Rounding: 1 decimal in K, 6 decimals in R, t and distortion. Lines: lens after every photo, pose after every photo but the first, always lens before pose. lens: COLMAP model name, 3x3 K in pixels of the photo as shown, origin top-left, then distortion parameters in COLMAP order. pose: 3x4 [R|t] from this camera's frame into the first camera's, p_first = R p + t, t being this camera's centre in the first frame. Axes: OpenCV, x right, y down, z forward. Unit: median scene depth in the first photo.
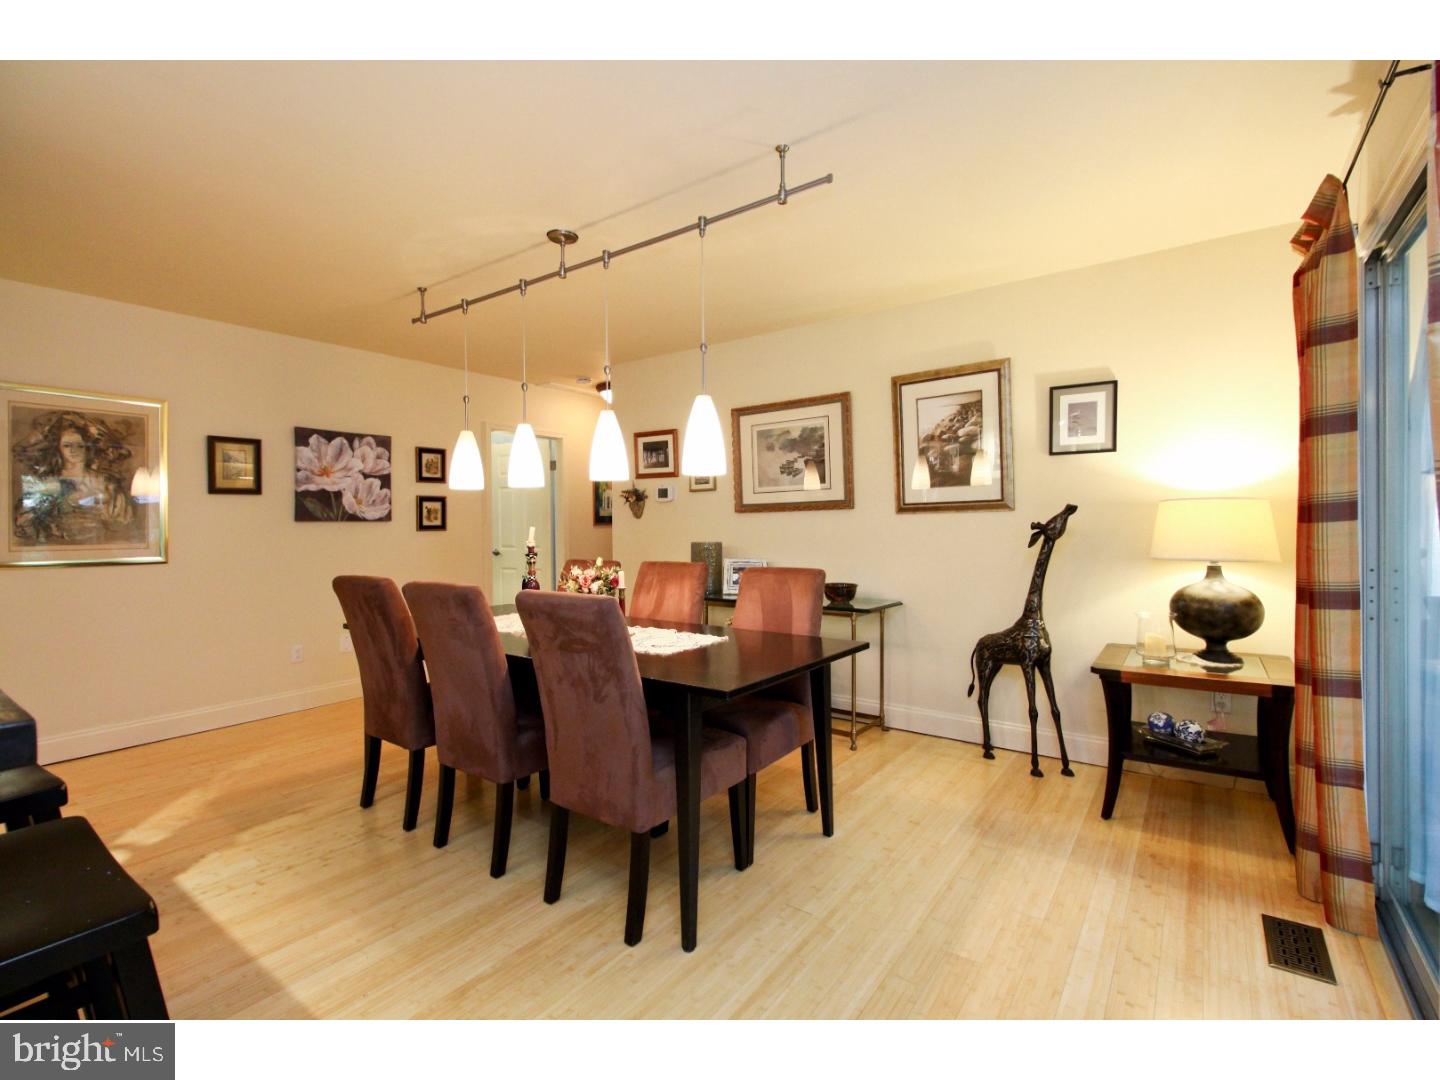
lens RADIAL K [[659.6, 0, 720.0], [0, 659.6, 540.0], [0, 0, 1]] dist [0.003413, 0.000238]
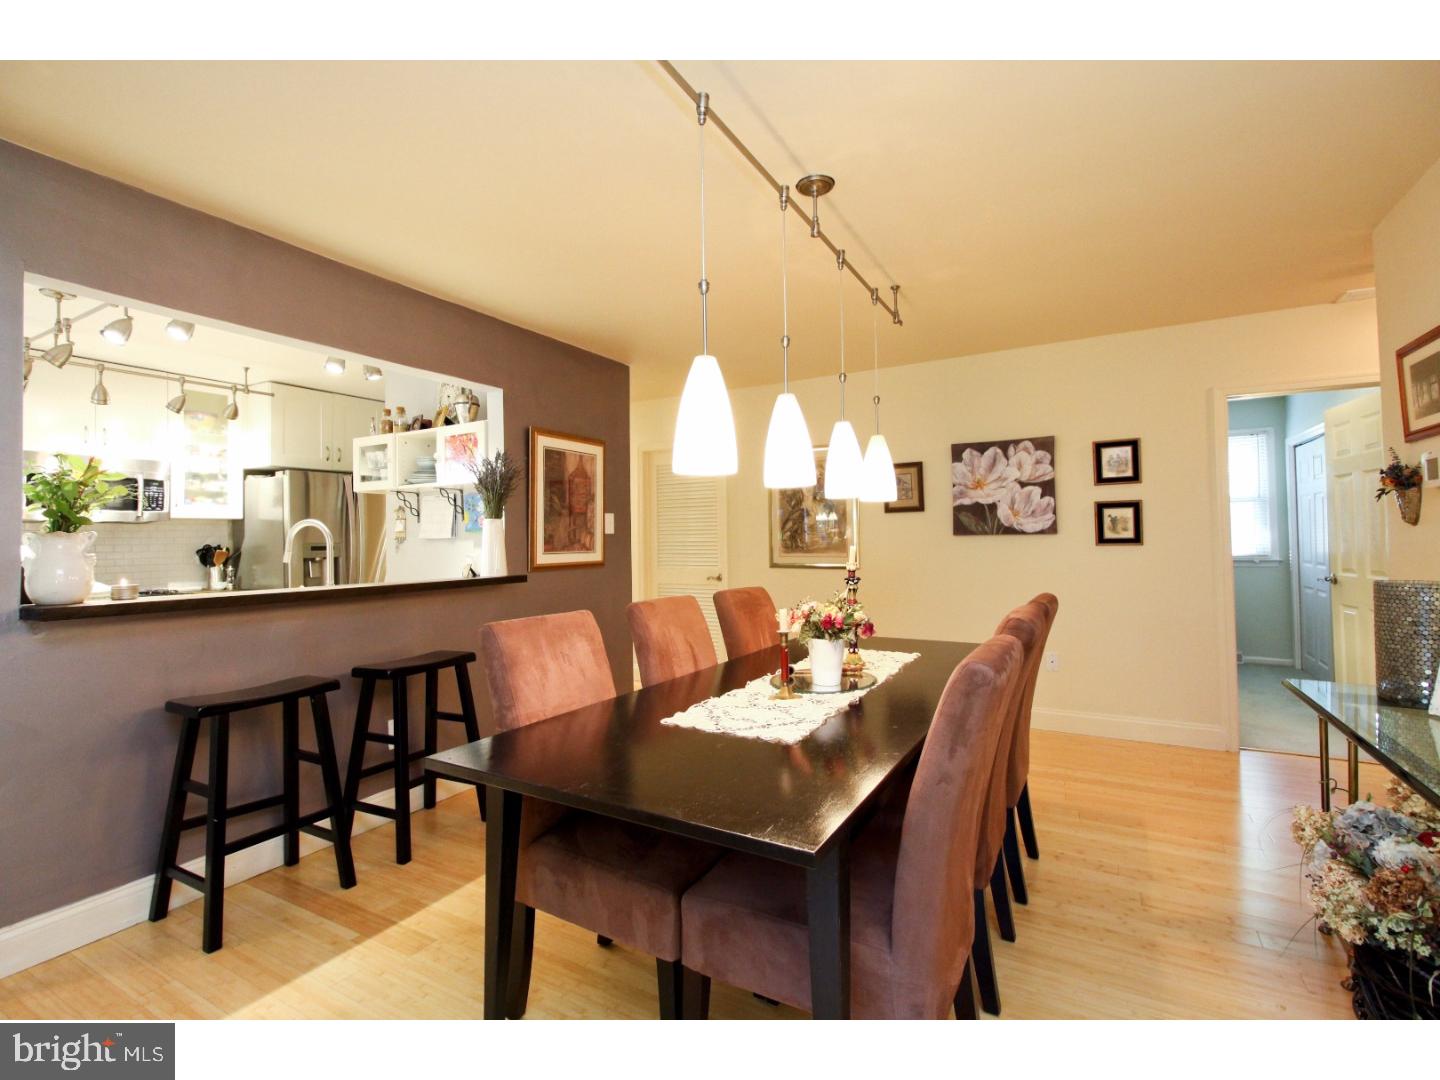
lens RADIAL K [[660.8, 0, 709.1], [0, 660.8, 545.5], [0, 0, 1]] dist [-0.001247, -0.001001]
pose [[0.094322, 0.014272, -0.995439, 0.438730], [-0.013990, 0.999818, 0.013009, -0.024662], [0.995443, 0.012699, 0.094504, 0.638570]]
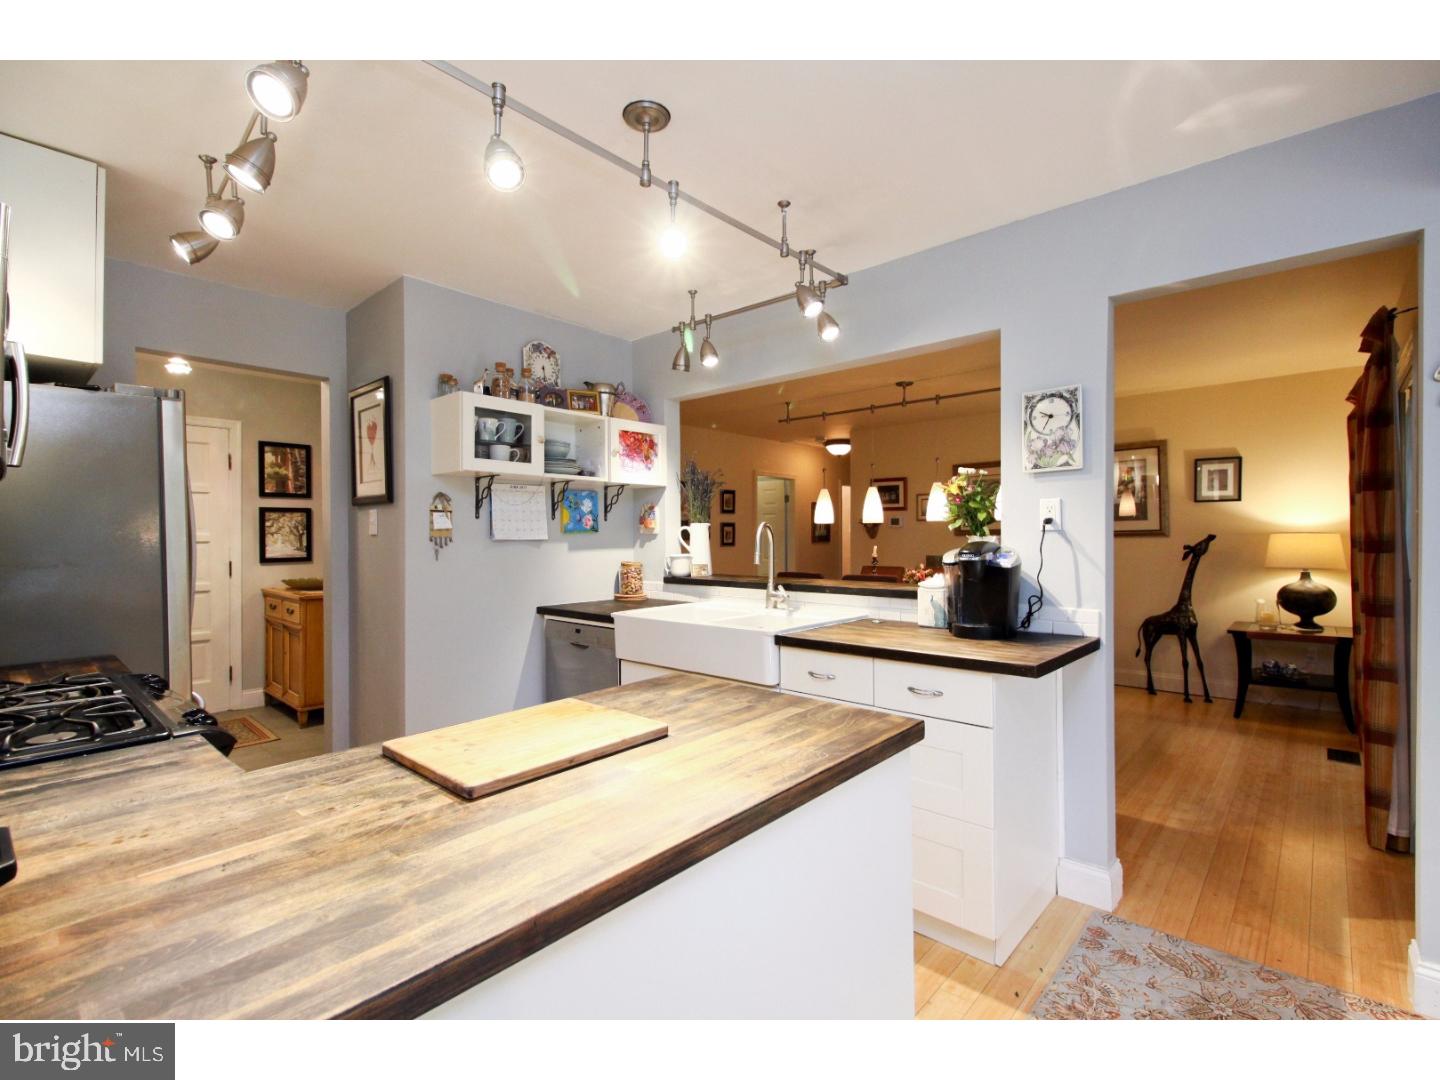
lens RADIAL K [[660.8, 0, 709.1], [0, 660.8, 545.5], [0, 0, 1]] dist [-0.001247, -0.001001]
pose [[0.992863, 0.005462, -0.119132, -0.440216], [-0.006770, 0.999921, -0.010573, -0.000628], [0.119065, 0.011304, 0.992822, -0.666840]]
